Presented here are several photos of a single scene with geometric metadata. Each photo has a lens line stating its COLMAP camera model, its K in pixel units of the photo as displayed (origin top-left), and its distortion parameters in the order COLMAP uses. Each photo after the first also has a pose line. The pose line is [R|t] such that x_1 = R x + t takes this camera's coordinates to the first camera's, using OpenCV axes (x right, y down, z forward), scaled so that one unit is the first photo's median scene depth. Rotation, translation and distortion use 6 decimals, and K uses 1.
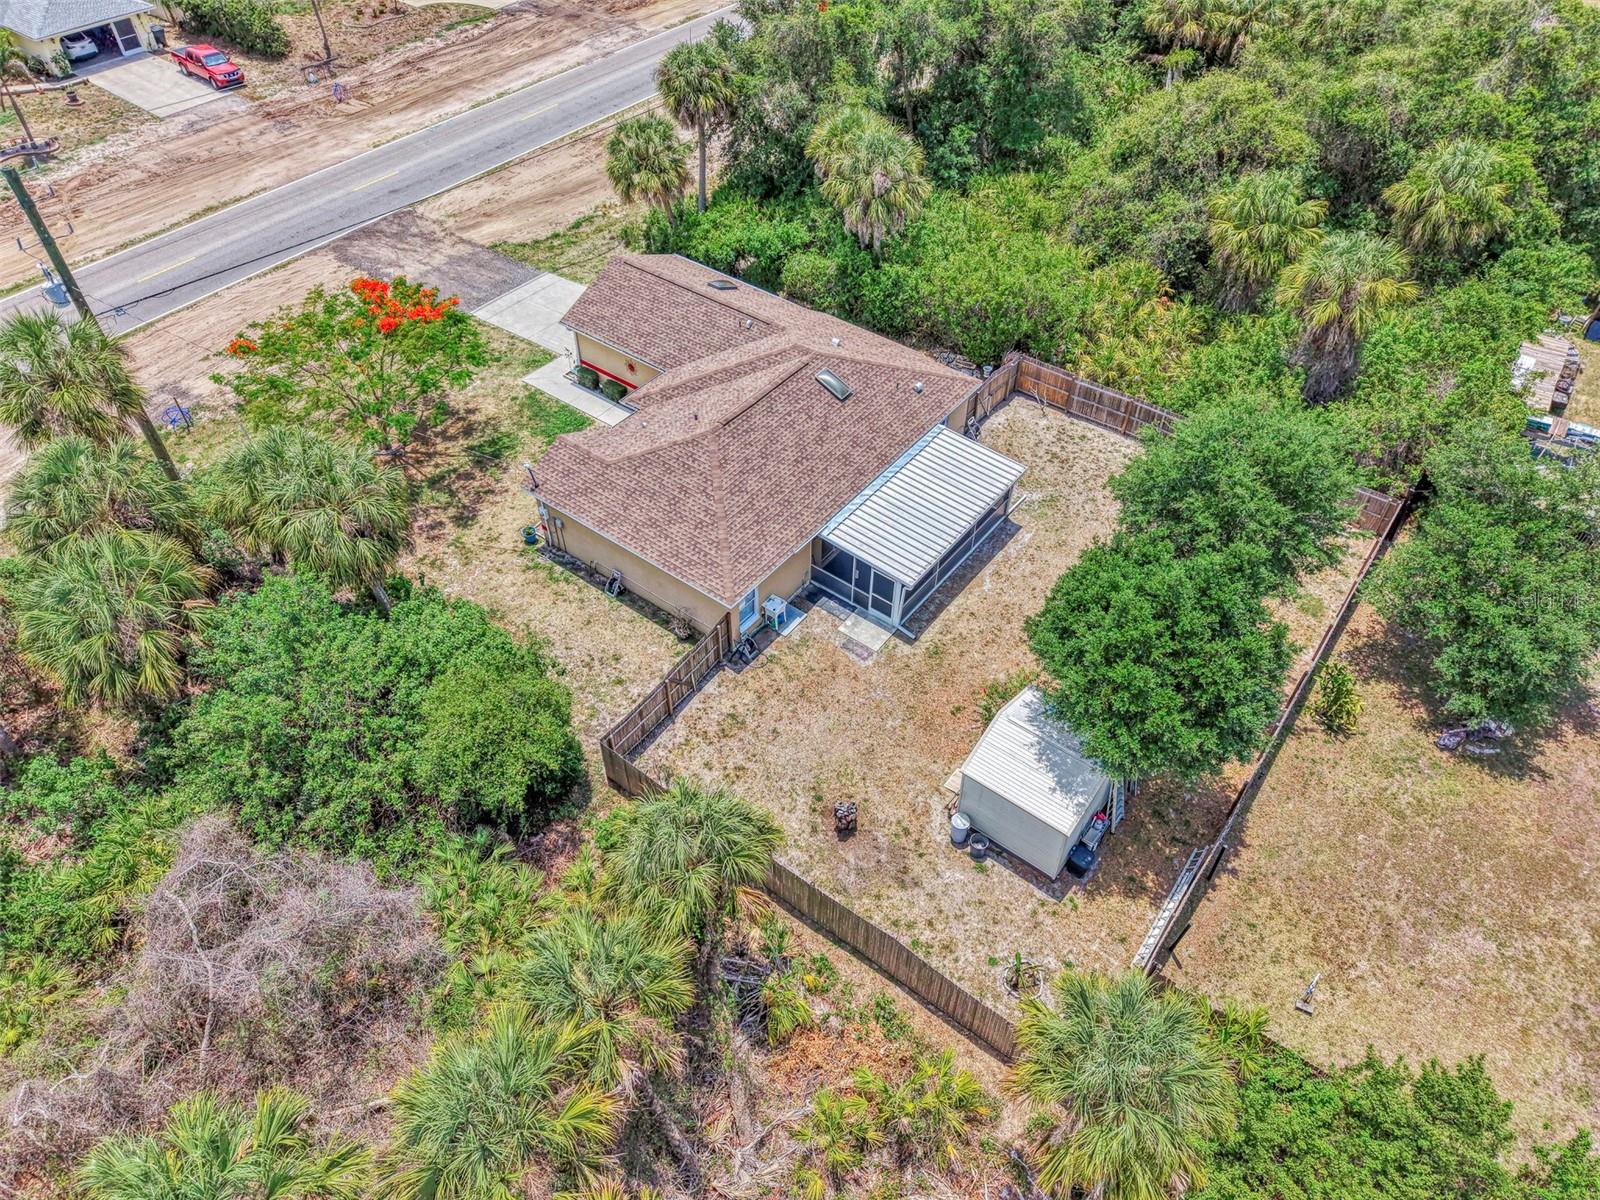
lens RADIAL K [[1081.0, 0, 800.0], [0, 1081.0, 600.0], [0, 0, 1]] dist [0.011578, -0.002707]
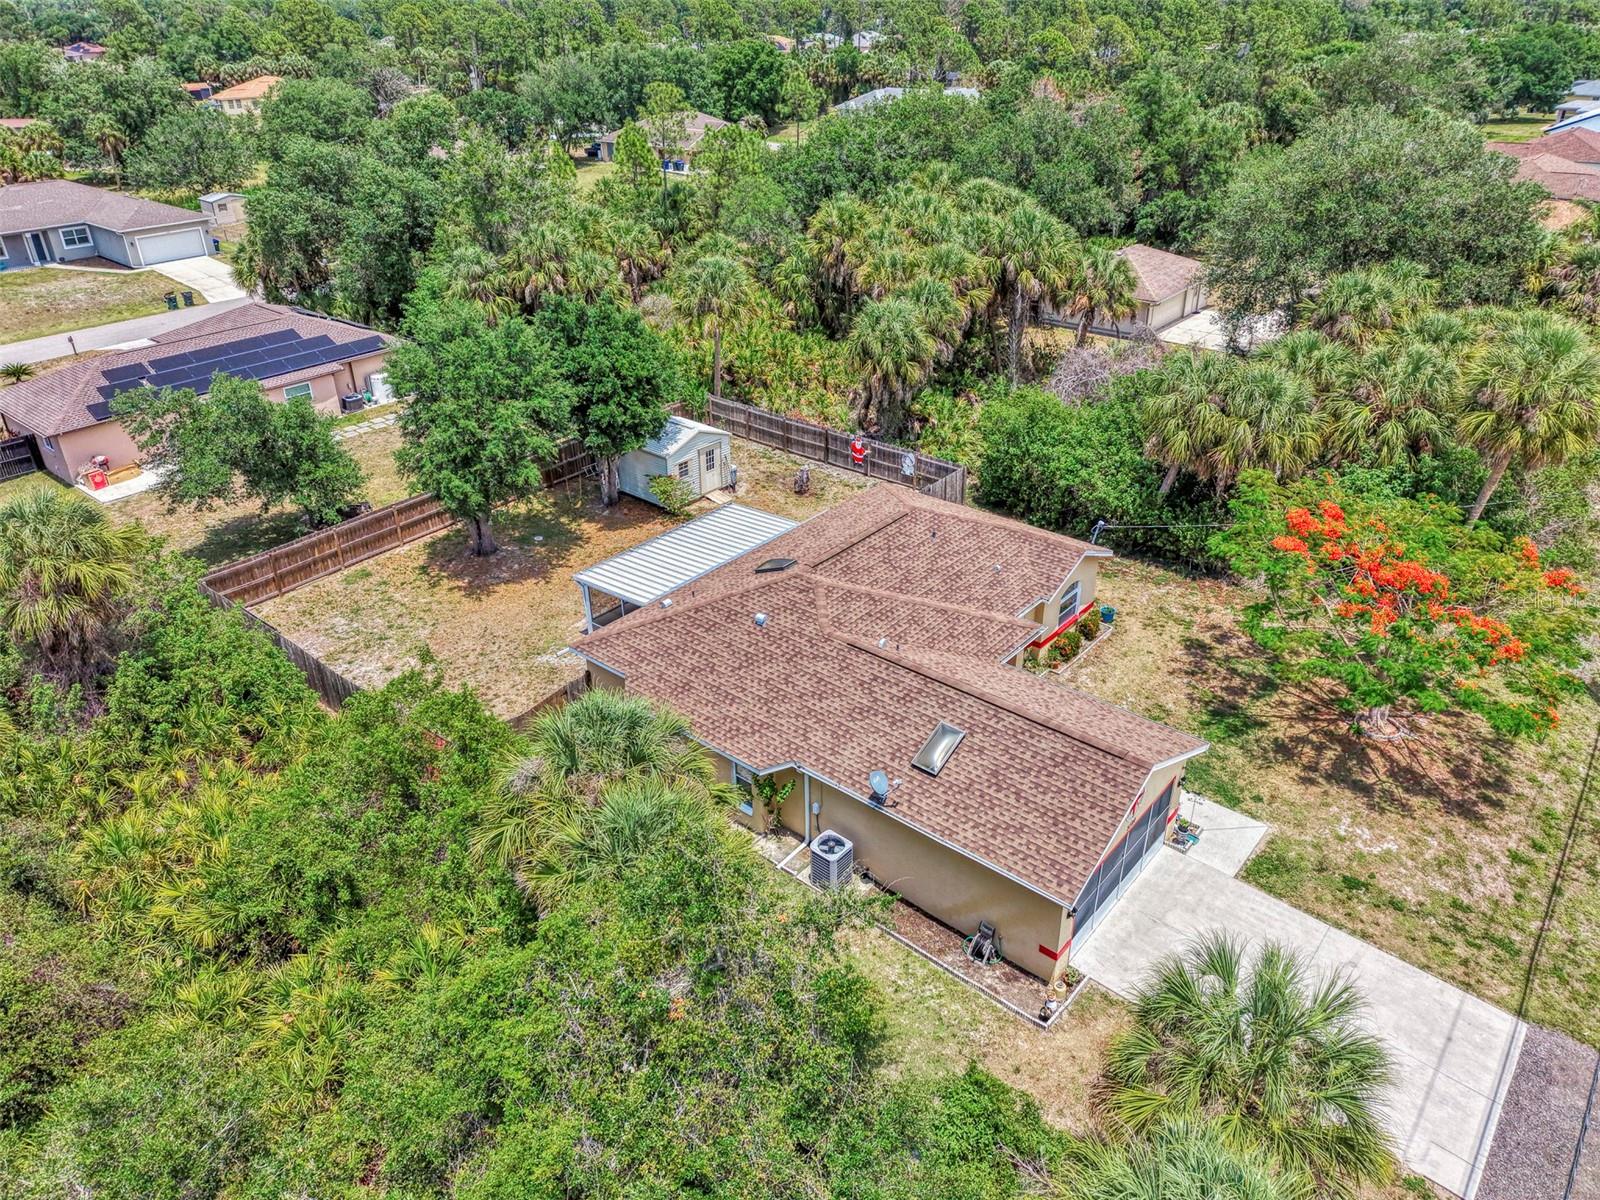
lens RADIAL K [[1081.0, 0, 800.0], [0, 1081.0, 600.0], [0, 0, 1]] dist [0.011578, -0.002707]
pose [[-0.998783, -0.015993, 0.046662, -0.024011], [0.041020, 0.256084, 0.965784, -0.976607], [-0.027396, 0.966522, -0.255116, 1.217079]]
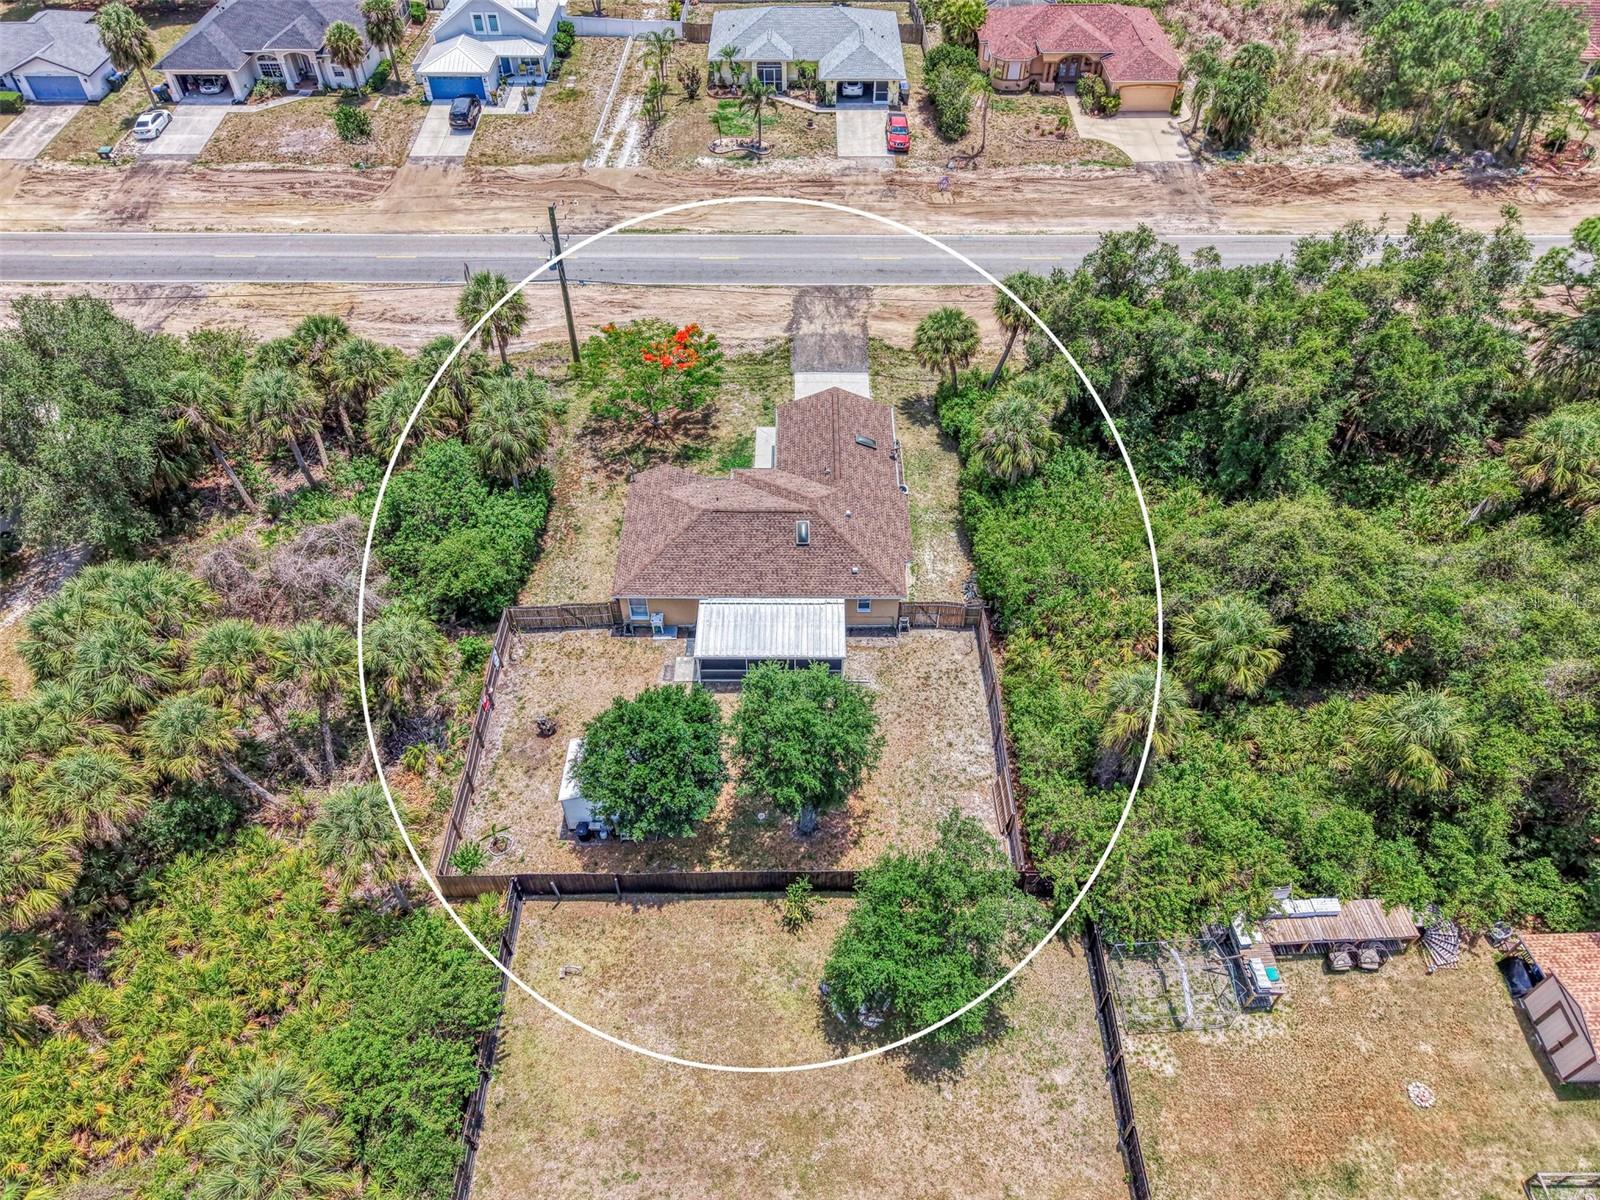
lens RADIAL K [[1087.9, 0, 804.2], [0, 1087.9, 601.7], [0, 0, 1]] dist [0.055374, -0.002123]
pose [[0.604056, 0.578277, -0.548373, 0.872844], [-0.568679, 0.794836, 0.211756, -0.429962], [0.558320, 0.183935, 0.808979, -0.158168]]
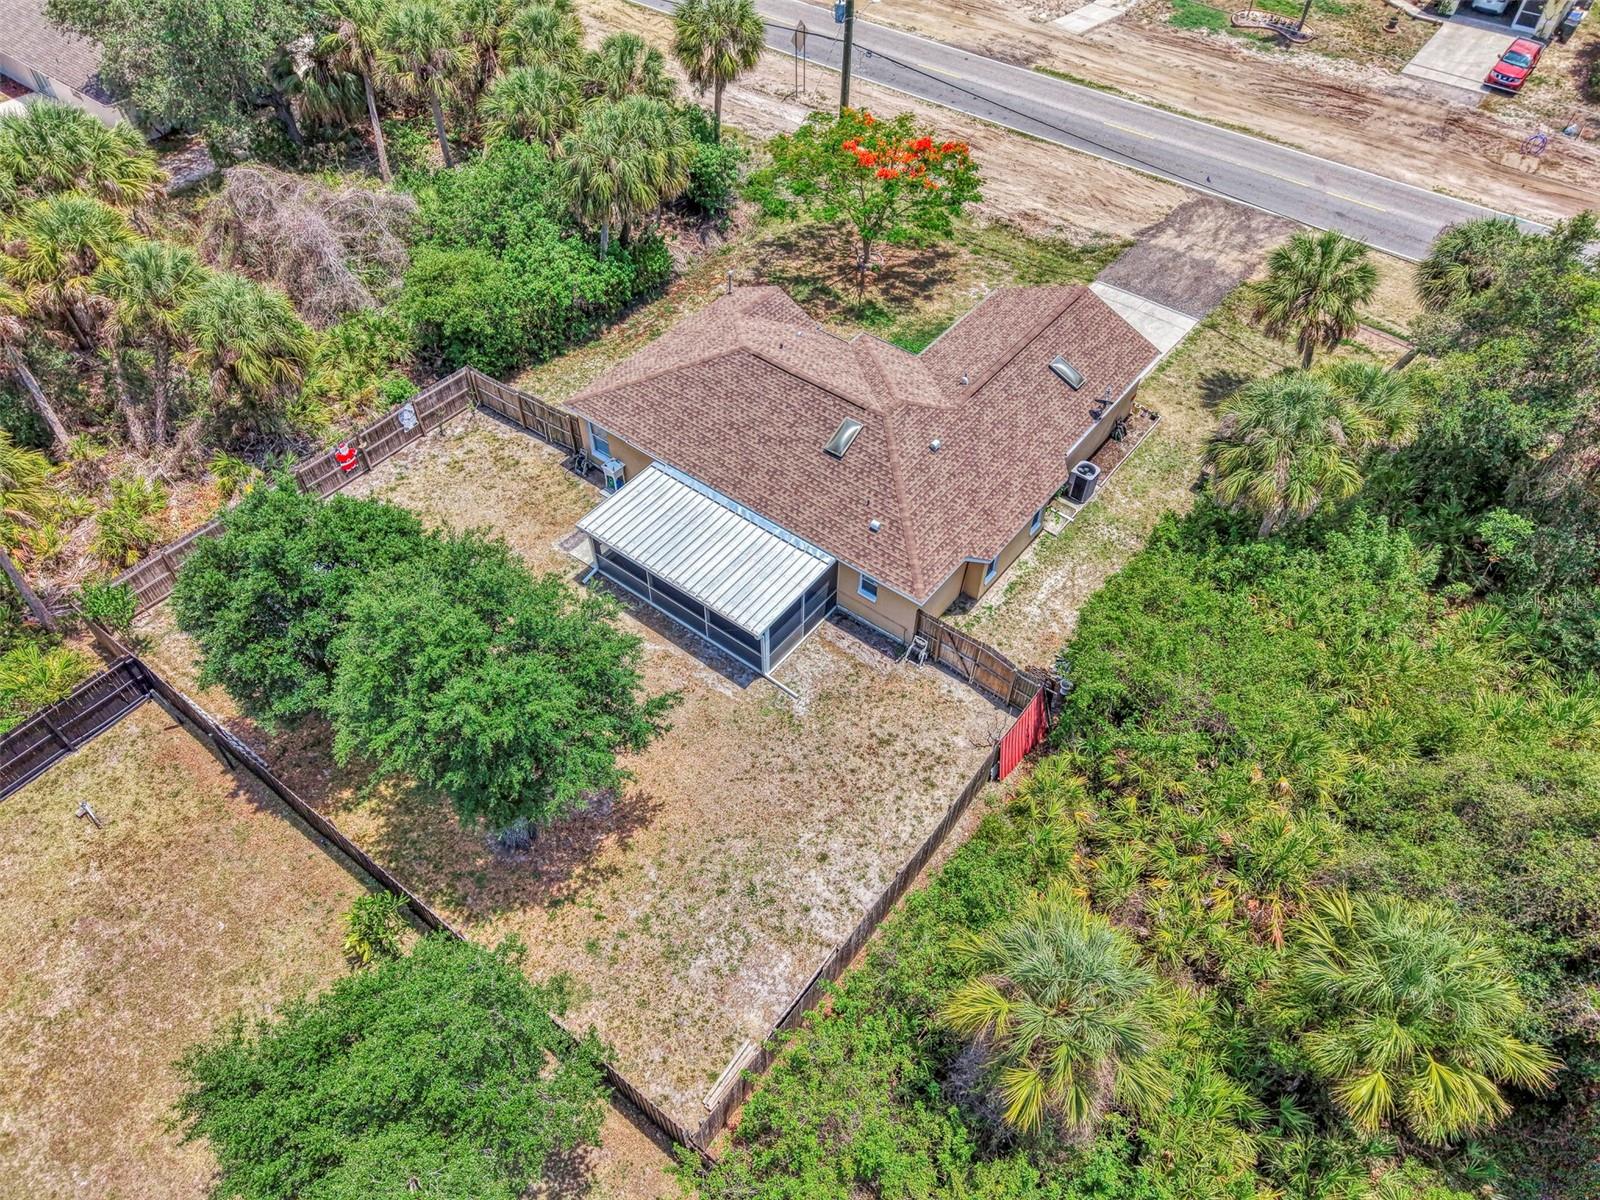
lens RADIAL K [[1081.0, 0, 800.0], [0, 1081.0, 600.0], [0, 0, 1]] dist [0.011578, -0.002707]
pose [[-0.009046, 0.739948, -0.672603, 0.718704], [-0.723156, 0.459714, 0.515469, -0.562915], [0.690625, 0.491060, 0.530940, 0.561511]]
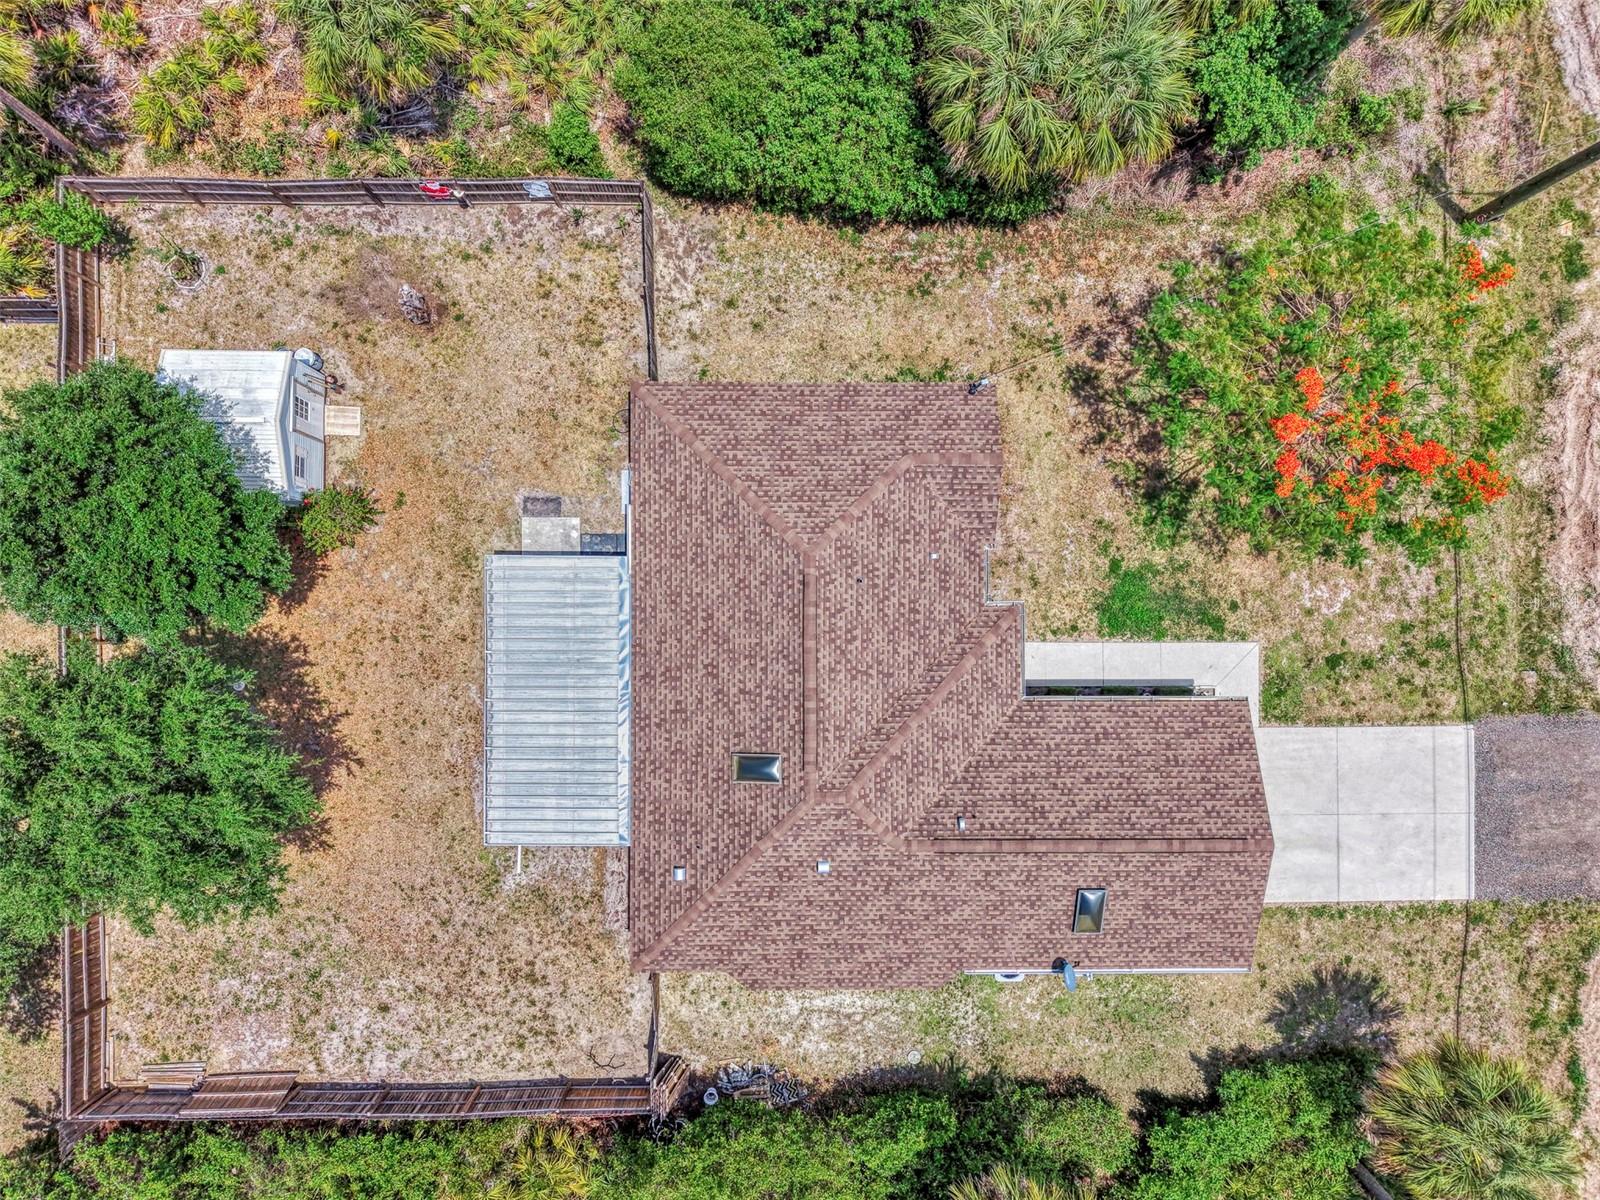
lens RADIAL K [[1114.8, 0, 803.3], [0, 1114.8, 605.8], [0, 0, 1]] dist [0.005026, -0.008210]
pose [[-0.794279, 0.606837, -0.029477, -0.033739], [-0.451662, -0.557330, 0.696695, -0.633847], [0.406352, 0.566685, 0.716761, 0.448070]]
